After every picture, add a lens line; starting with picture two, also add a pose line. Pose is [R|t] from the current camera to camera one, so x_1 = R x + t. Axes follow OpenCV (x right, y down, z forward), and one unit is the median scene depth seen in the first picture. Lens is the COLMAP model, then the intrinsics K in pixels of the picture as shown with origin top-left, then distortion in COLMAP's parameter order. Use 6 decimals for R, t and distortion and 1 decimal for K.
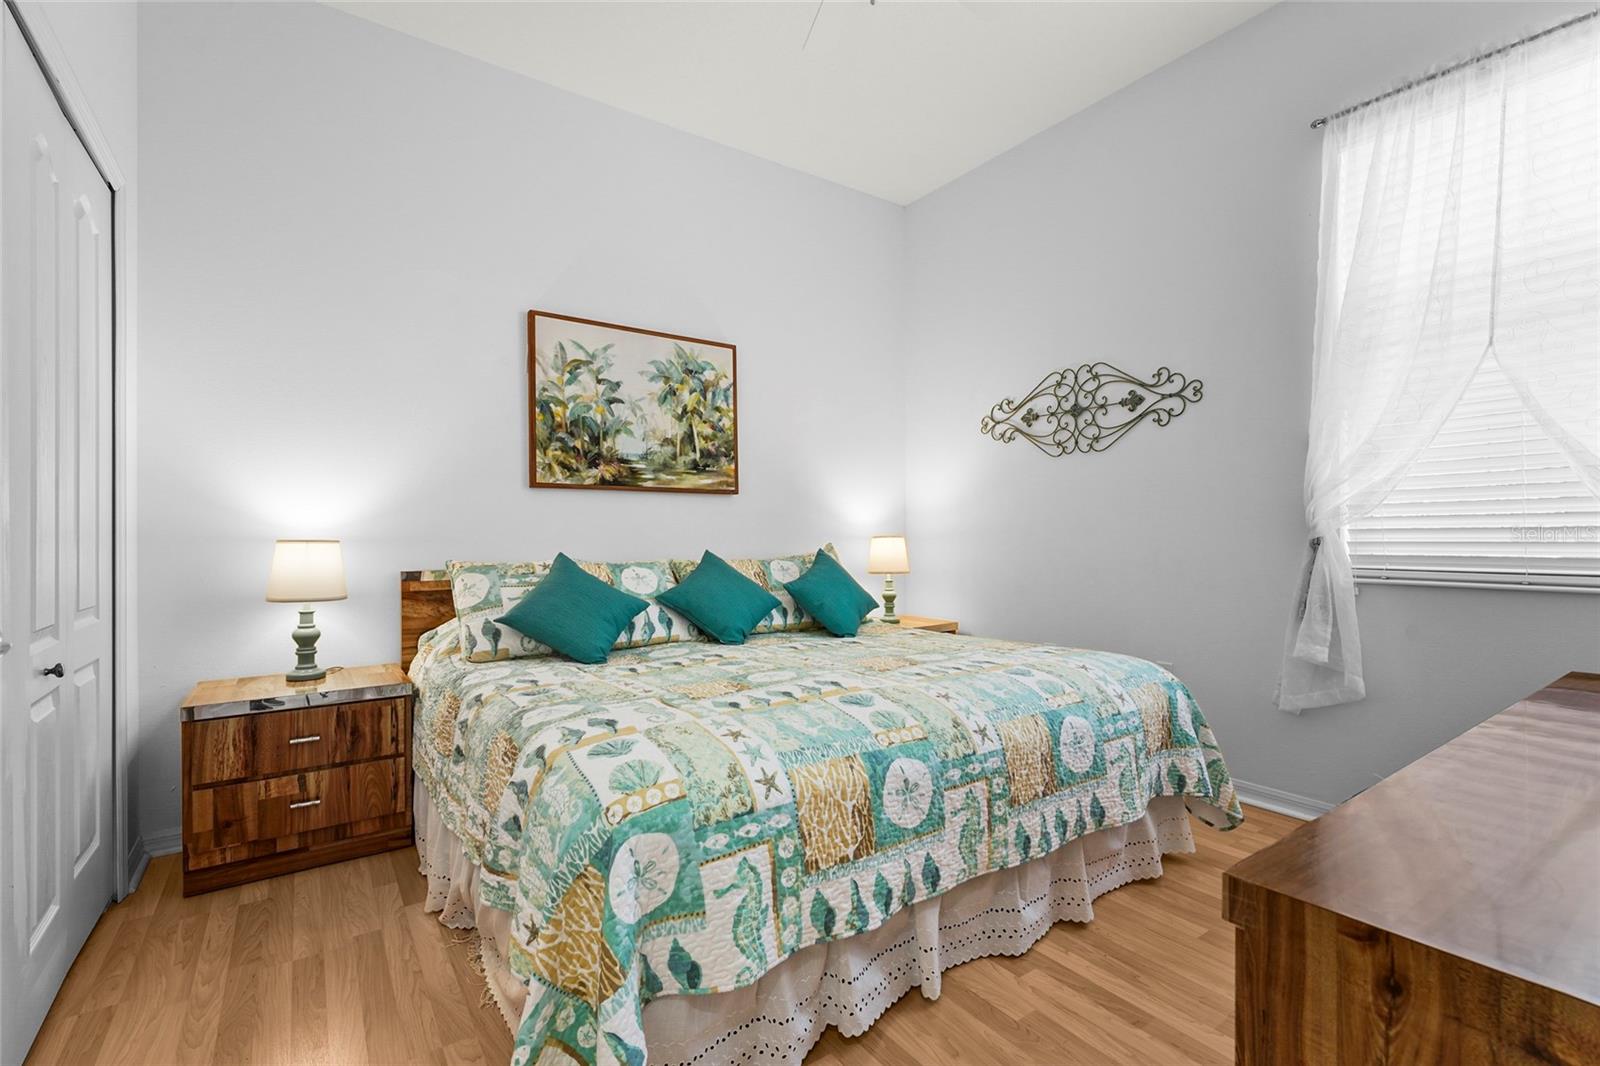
lens RADIAL K [[717.2, 0, 800.0], [0, 717.2, 533.0], [0, 0, 1]] dist [-0.000458, -0.000079]
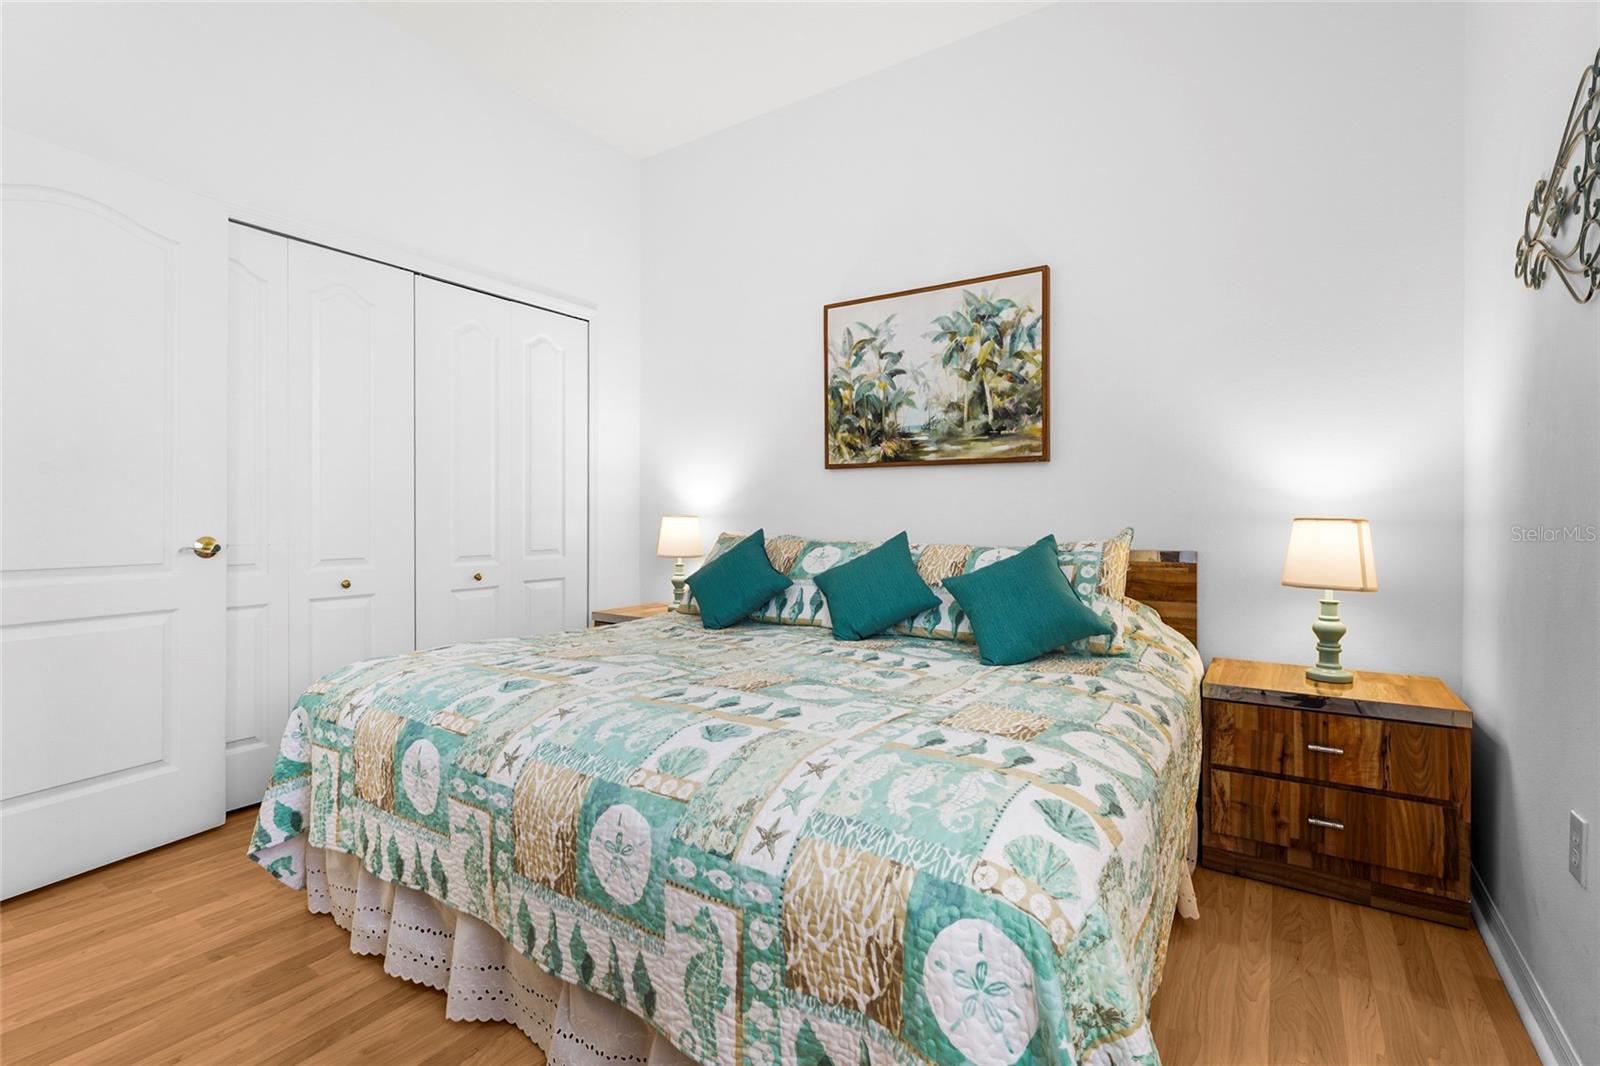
lens RADIAL K [[719.7, 0, 797.6], [0, 719.7, 520.4], [0, 0, 1]] dist [-0.000563, -0.000319]
pose [[0.357860, 0.013927, -0.933672, 0.591349], [-0.002437, 0.999899, 0.013980, -0.001076], [0.933772, -0.002728, 0.357857, 0.535203]]
